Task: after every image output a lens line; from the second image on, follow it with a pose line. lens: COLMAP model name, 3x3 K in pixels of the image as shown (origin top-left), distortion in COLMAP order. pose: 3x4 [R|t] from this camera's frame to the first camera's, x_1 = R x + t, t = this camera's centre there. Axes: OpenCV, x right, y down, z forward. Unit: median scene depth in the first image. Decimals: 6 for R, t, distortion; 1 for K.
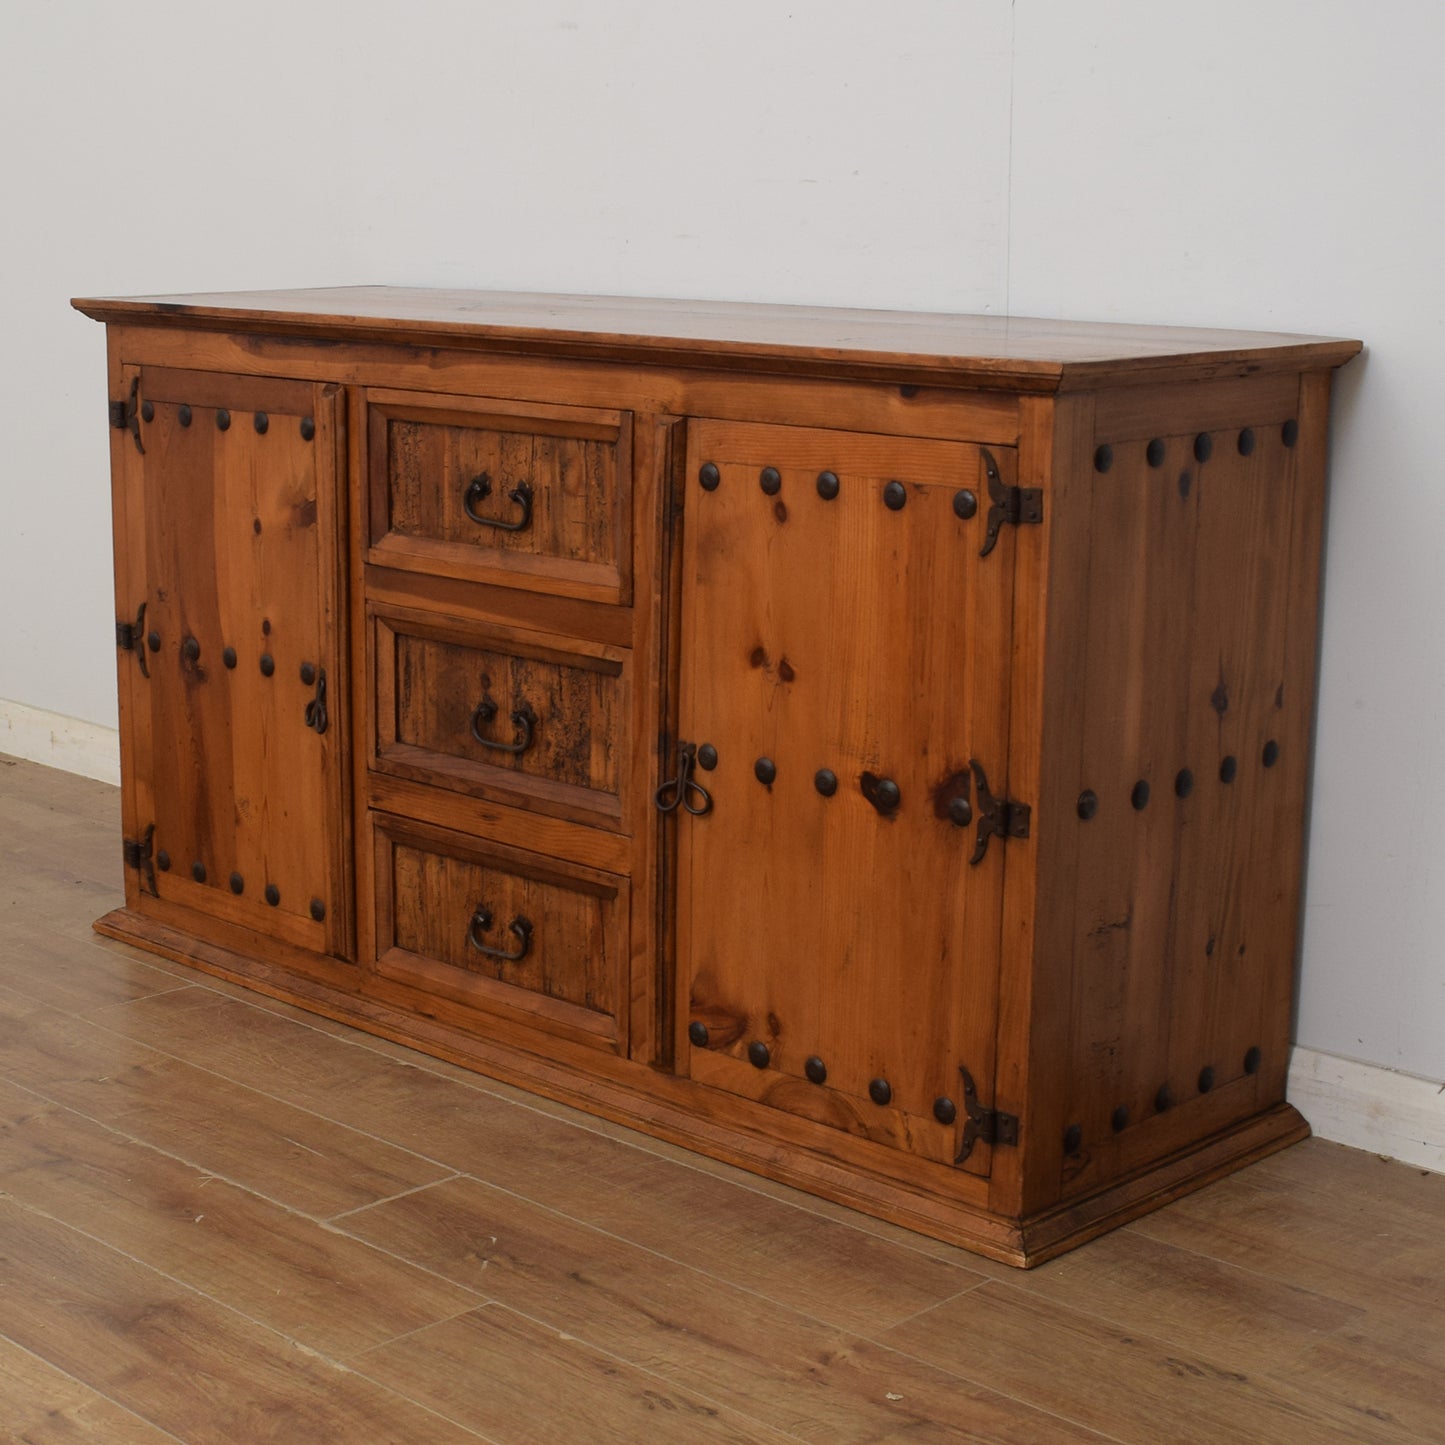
lens RADIAL K [[2603.5, 0, 552.9], [0, 2603.5, 801.0], [0, 0, 1]] dist [-0.076094, -0.047601]
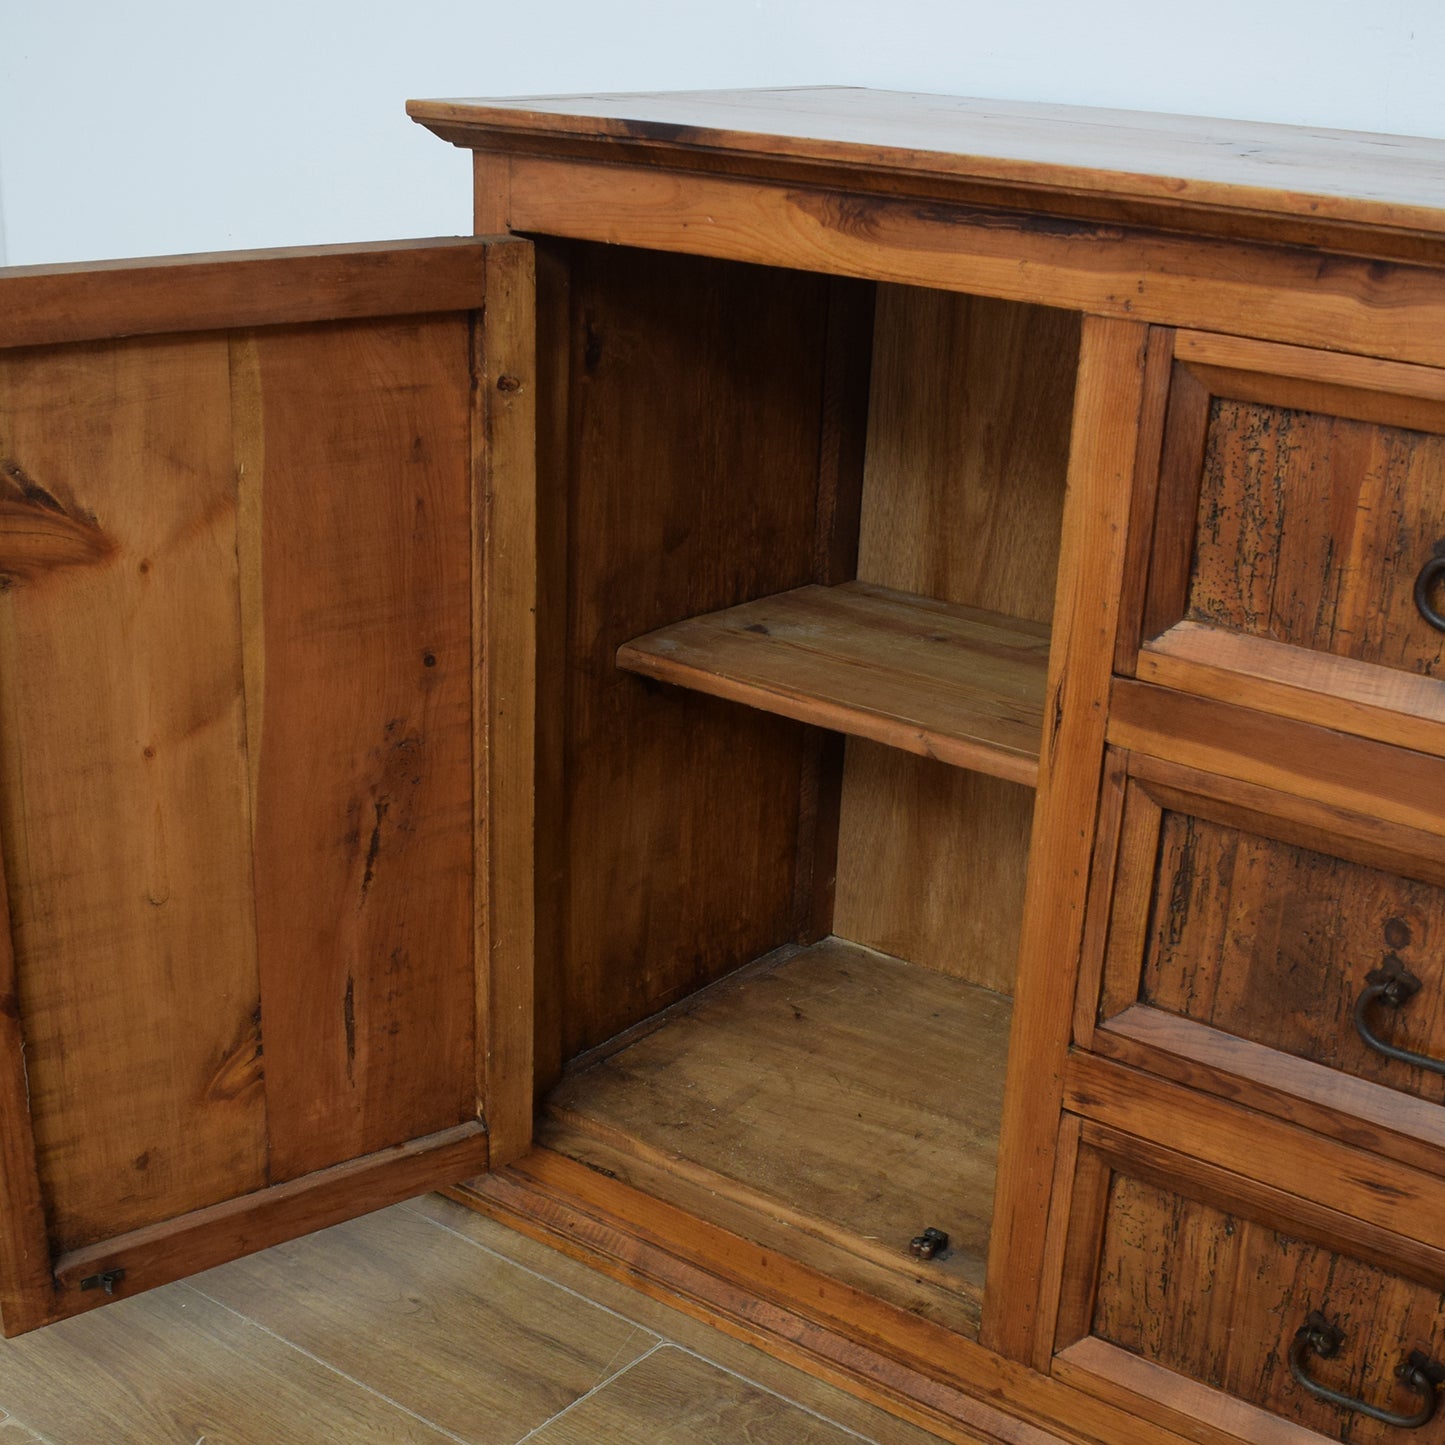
lens RADIAL K [[2146.9, 0, 720.8], [0, 2146.9, 925.2], [0, 0, 1]] dist [-0.064719, -0.100766]
pose [[0.987716, -0.024871, 0.154267, -0.238163], [-0.004213, 0.982655, 0.185396, -0.133962], [-0.156202, -0.183768, 0.970479, 0.662685]]
